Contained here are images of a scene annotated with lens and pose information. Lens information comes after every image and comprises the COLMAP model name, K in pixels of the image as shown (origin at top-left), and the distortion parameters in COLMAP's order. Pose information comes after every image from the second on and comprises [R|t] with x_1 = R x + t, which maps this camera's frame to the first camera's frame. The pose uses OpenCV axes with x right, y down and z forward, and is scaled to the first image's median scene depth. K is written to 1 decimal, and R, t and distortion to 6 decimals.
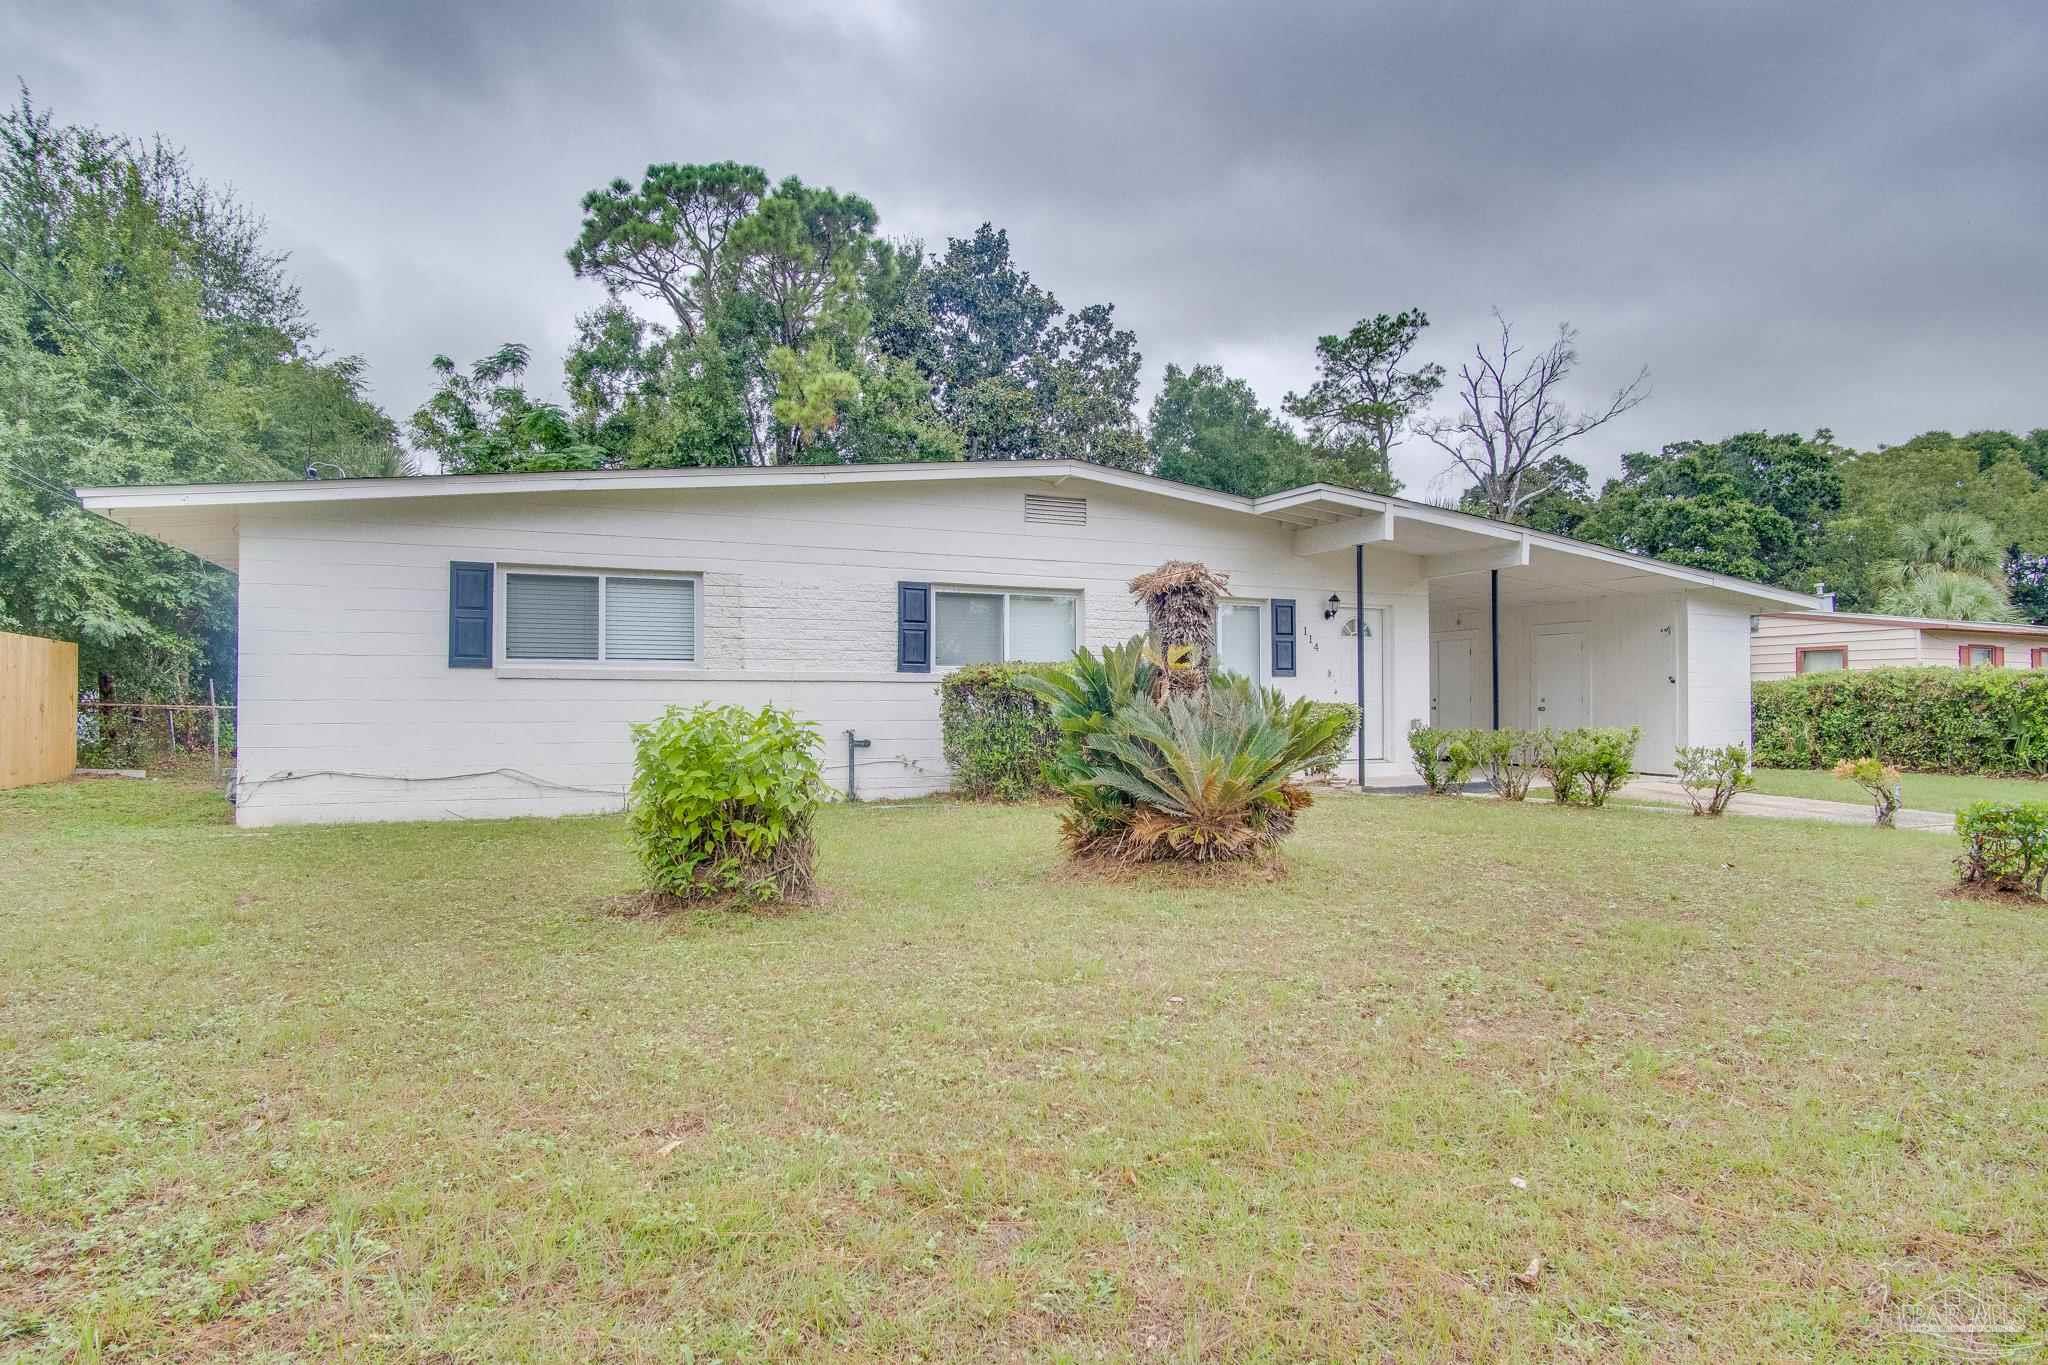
lens RADIAL K [[1097.7, 0, 1025.4], [0, 1097.7, 694.8], [0, 0, 1]] dist [-0.035041, 0.009768]
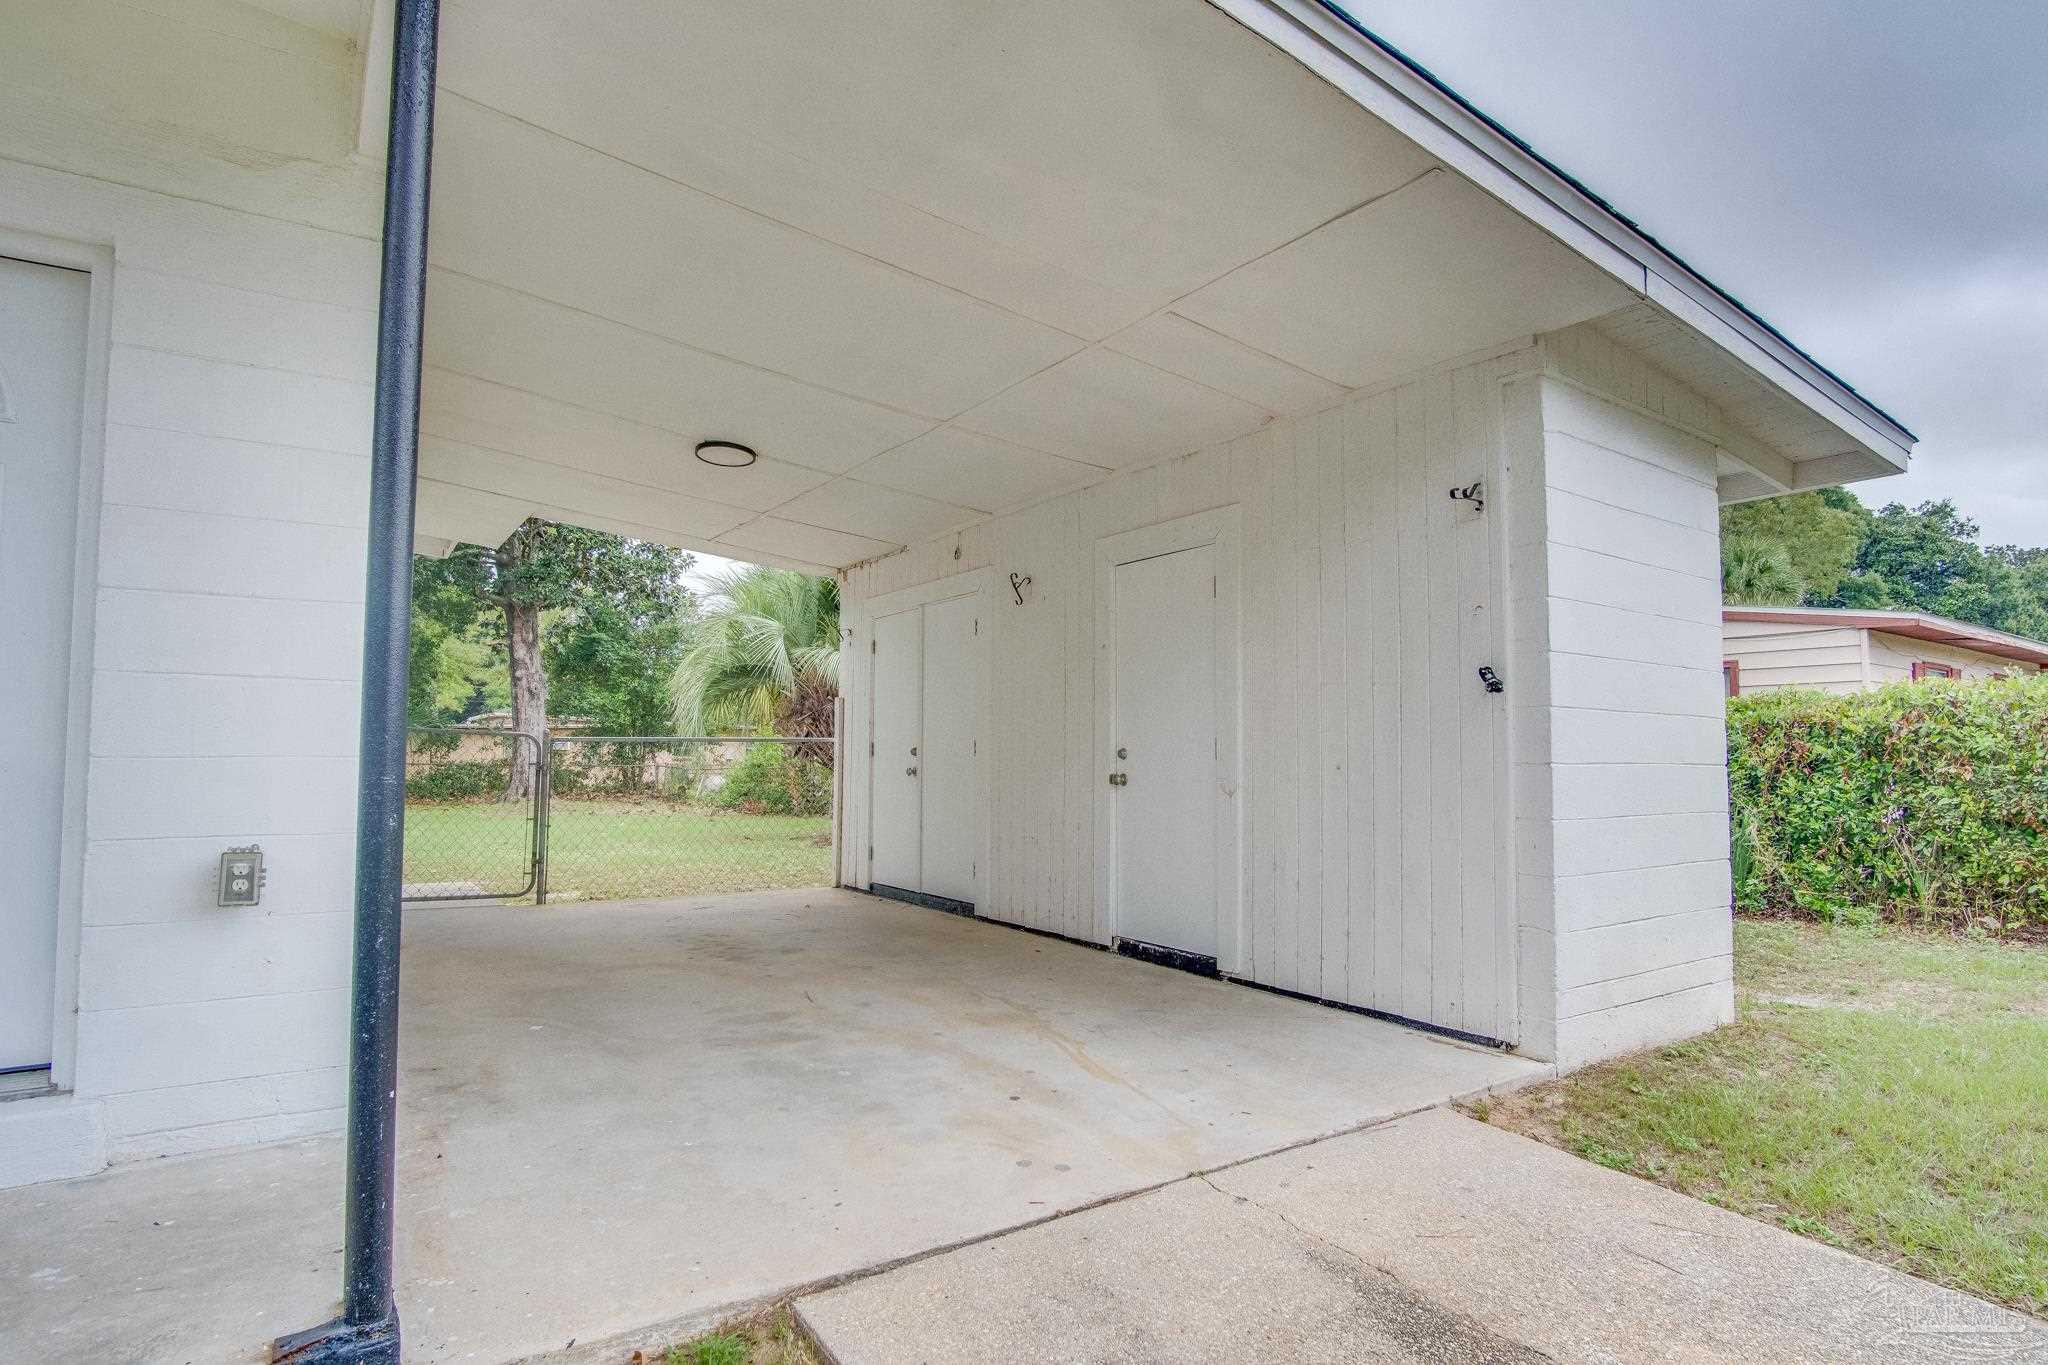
lens RADIAL K [[1097.7, 0, 1025.4], [0, 1097.7, 694.8], [0, 0, 1]] dist [-0.035041, 0.009768]
pose [[0.984489, 0.015099, 0.174794, 0.204846], [-0.006920, 0.998856, -0.047312, 0.001705], [-0.175309, 0.045369, 0.983468, 0.356110]]
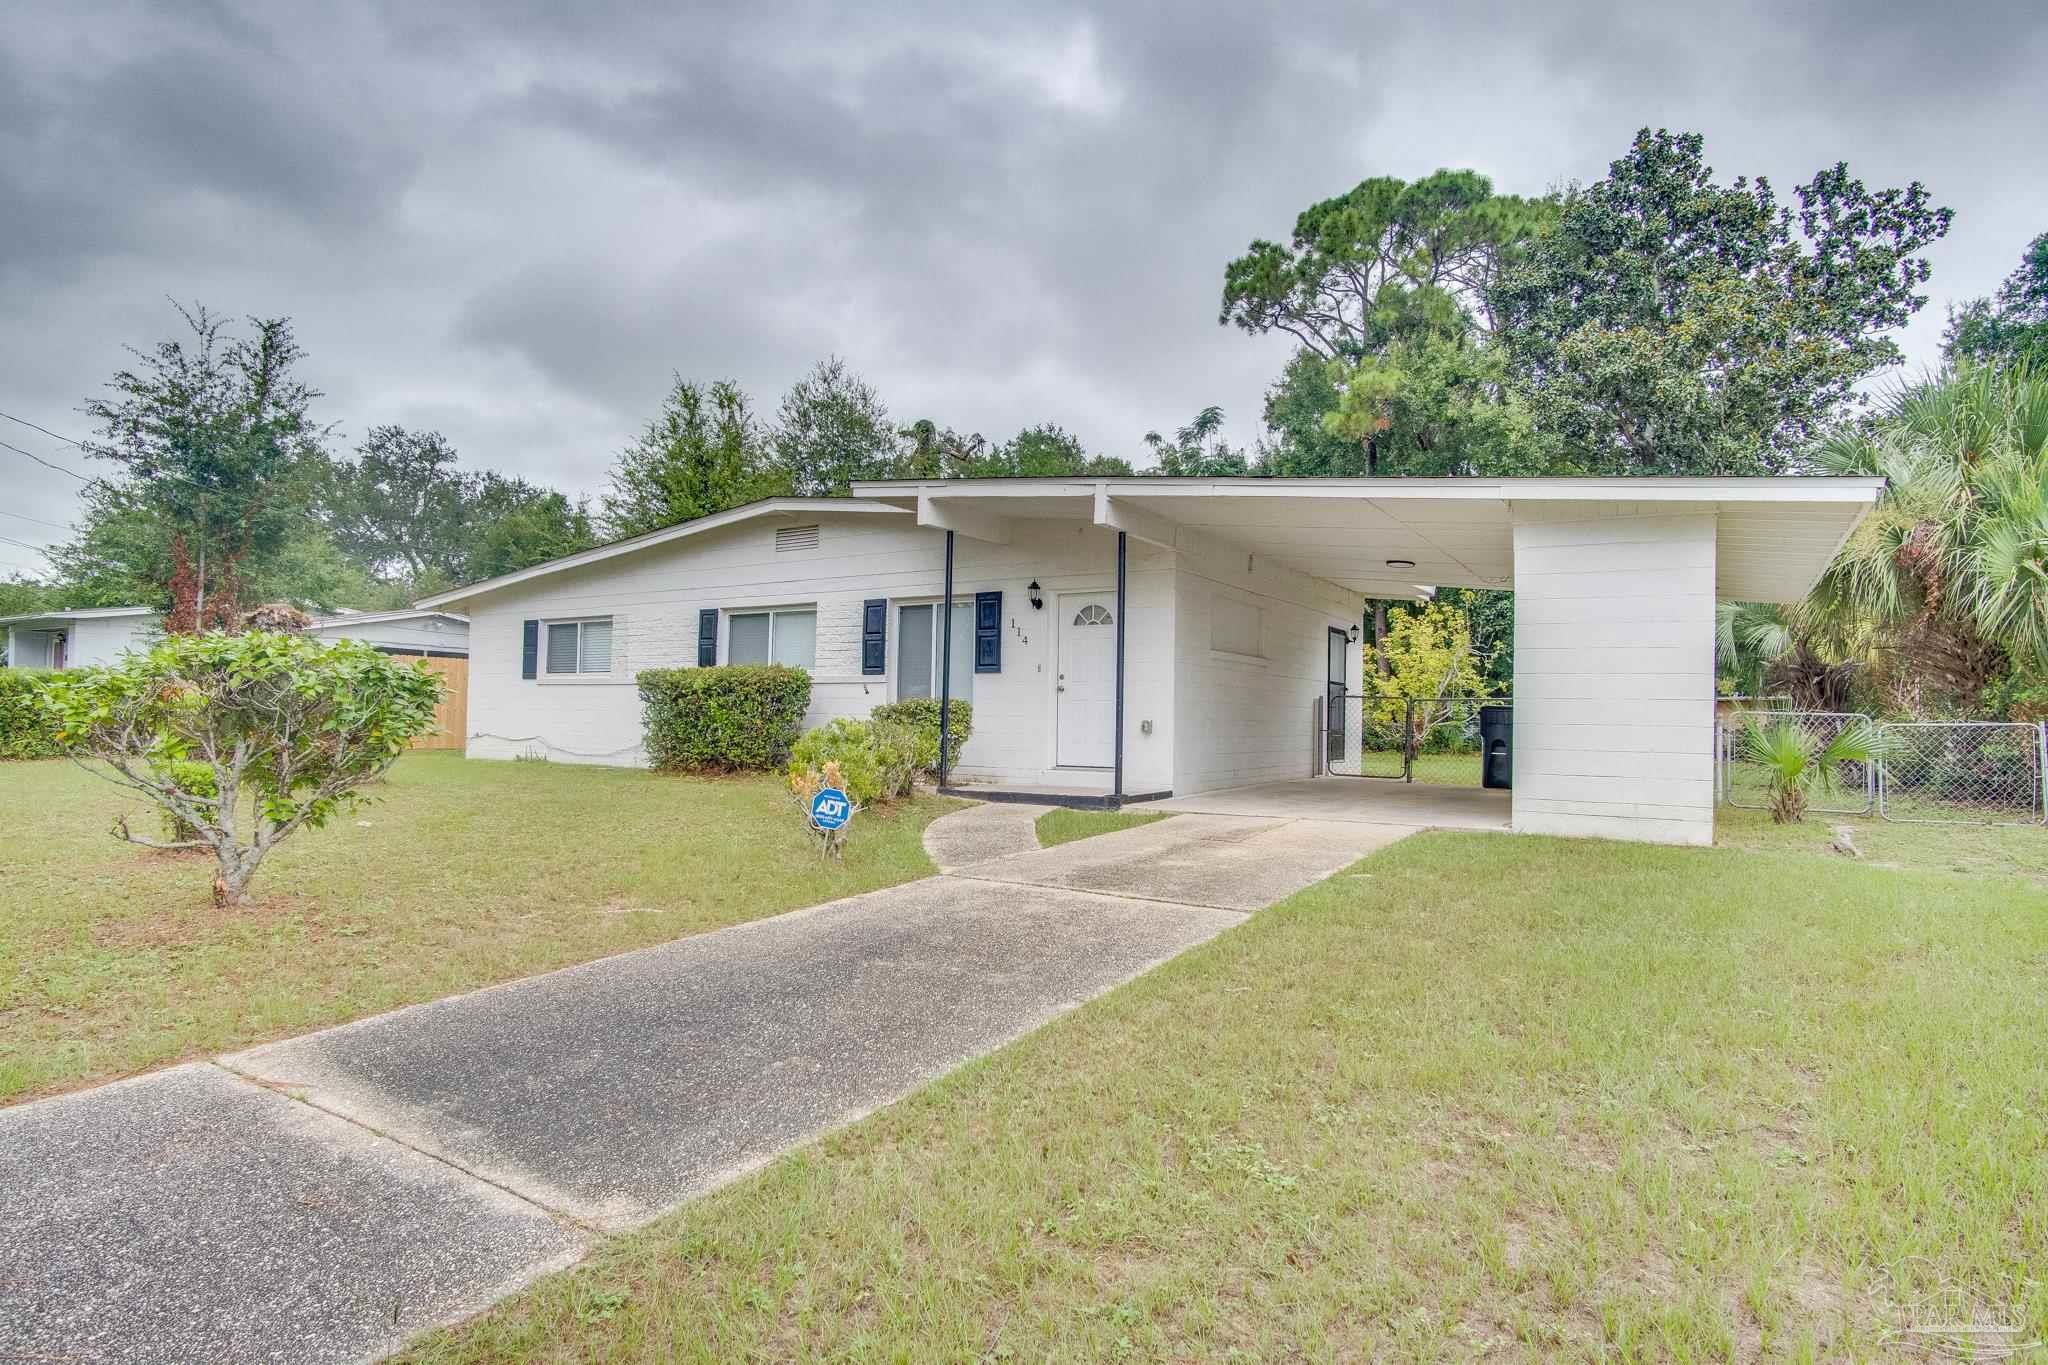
lens RADIAL K [[1097.7, 0, 1025.4], [0, 1097.7, 694.8], [0, 0, 1]] dist [-0.035041, 0.009768]
pose [[0.557056, -0.008520, -0.830431, 0.444223], [-0.008336, 0.999840, -0.015850, 0.007212], [0.830433, 0.015751, 0.556895, 0.208458]]
